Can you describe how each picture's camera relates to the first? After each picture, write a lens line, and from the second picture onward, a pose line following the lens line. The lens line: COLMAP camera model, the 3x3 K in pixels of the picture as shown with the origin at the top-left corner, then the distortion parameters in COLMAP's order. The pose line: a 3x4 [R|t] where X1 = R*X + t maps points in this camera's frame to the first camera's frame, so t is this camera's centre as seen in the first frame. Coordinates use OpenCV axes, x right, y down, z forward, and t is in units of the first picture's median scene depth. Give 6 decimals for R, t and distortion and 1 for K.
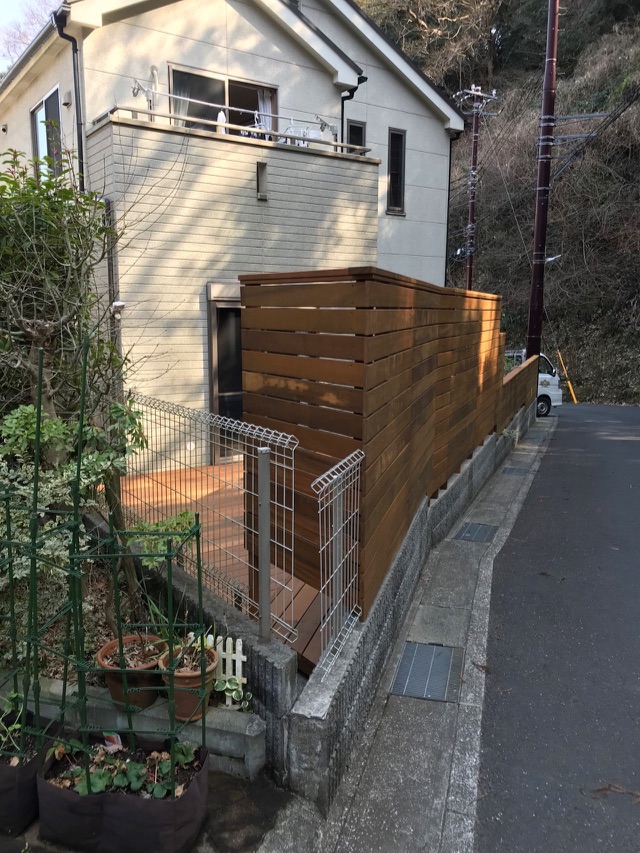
lens RADIAL K [[700.3, 0, 320.0], [0, 700.3, 426.5], [0, 0, 1]] dist [0.014399, 0.015431]
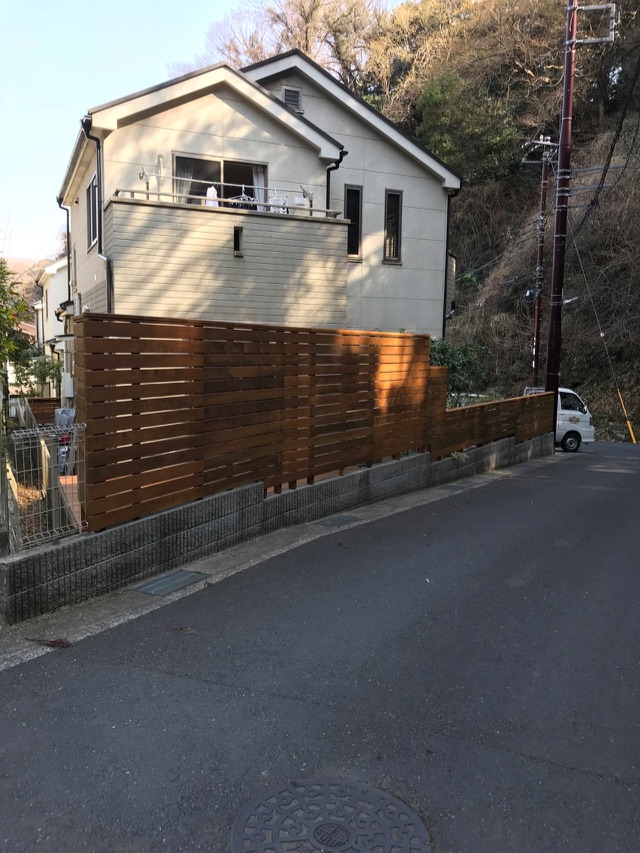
lens RADIAL K [[698.1, 0, 320.0], [0, 698.1, 426.5], [0, 0, 1]] dist [0.060191, -0.073405]
pose [[0.980988, 0.031957, -0.191419, 0.290720], [-0.042496, 0.997784, -0.051205, 0.032720], [0.189359, 0.058366, 0.980172, -0.161480]]
